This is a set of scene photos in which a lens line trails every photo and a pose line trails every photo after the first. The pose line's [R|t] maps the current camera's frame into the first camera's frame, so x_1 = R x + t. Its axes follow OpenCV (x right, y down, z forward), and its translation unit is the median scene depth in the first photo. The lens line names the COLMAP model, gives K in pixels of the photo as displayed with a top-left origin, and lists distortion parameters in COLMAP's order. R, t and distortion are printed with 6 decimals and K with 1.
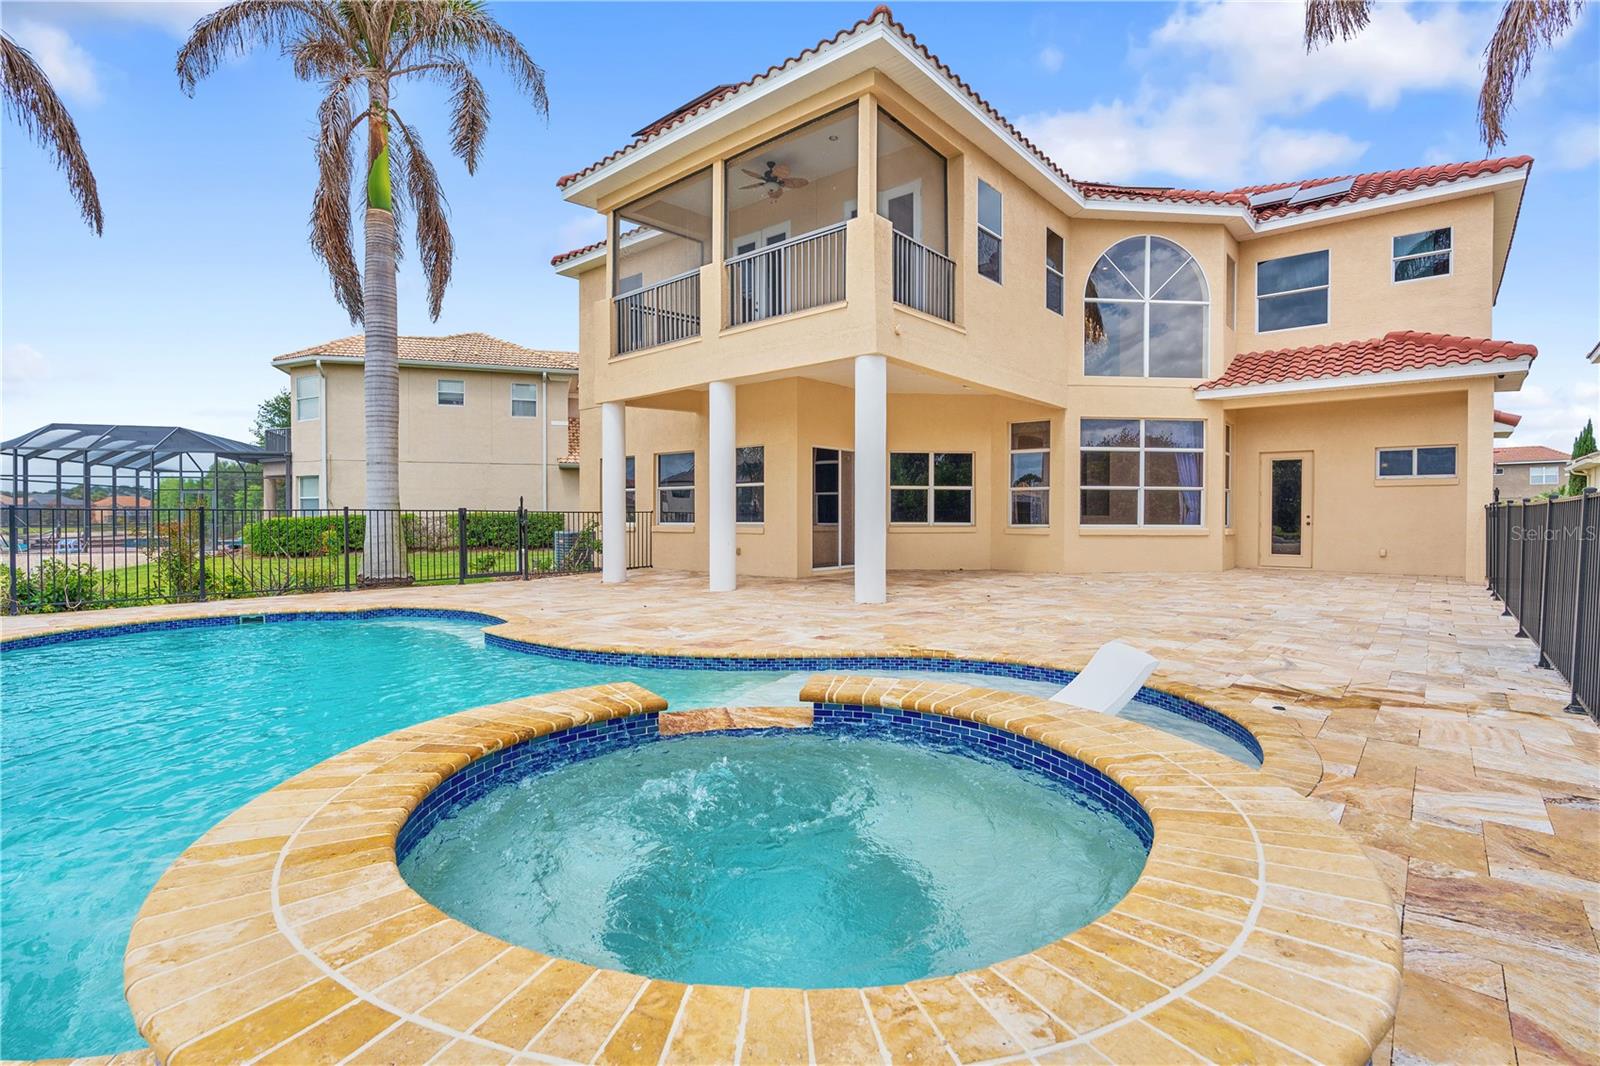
lens RADIAL K [[759.5, 0, 795.1], [0, 759.5, 525.4], [0, 0, 1]] dist [-0.013037, 0.003331]
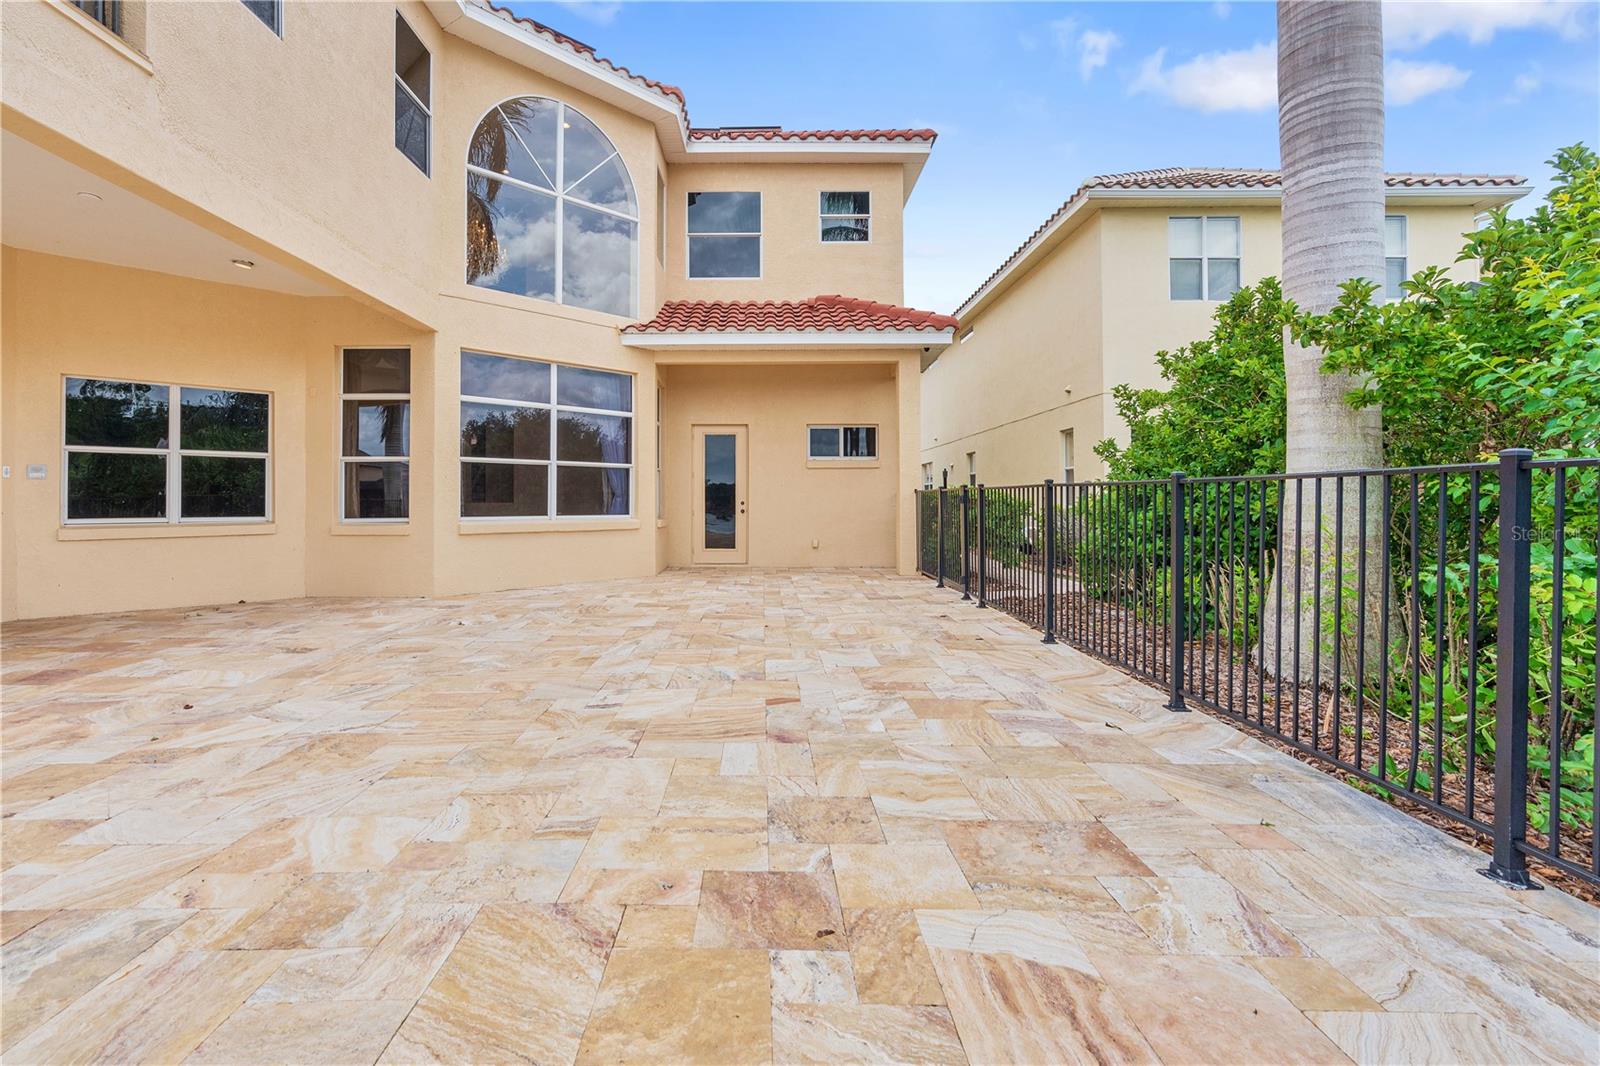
lens RADIAL K [[727.4, 0, 766.0], [0, 727.4, 493.7], [0, 0, 1]] dist [-0.011722, 0.003493]
pose [[0.762918, 0.001952, 0.646493, 0.183988], [0.012065, 0.999778, -0.017257, -0.007644], [-0.646383, 0.020966, 0.762725, 0.384498]]
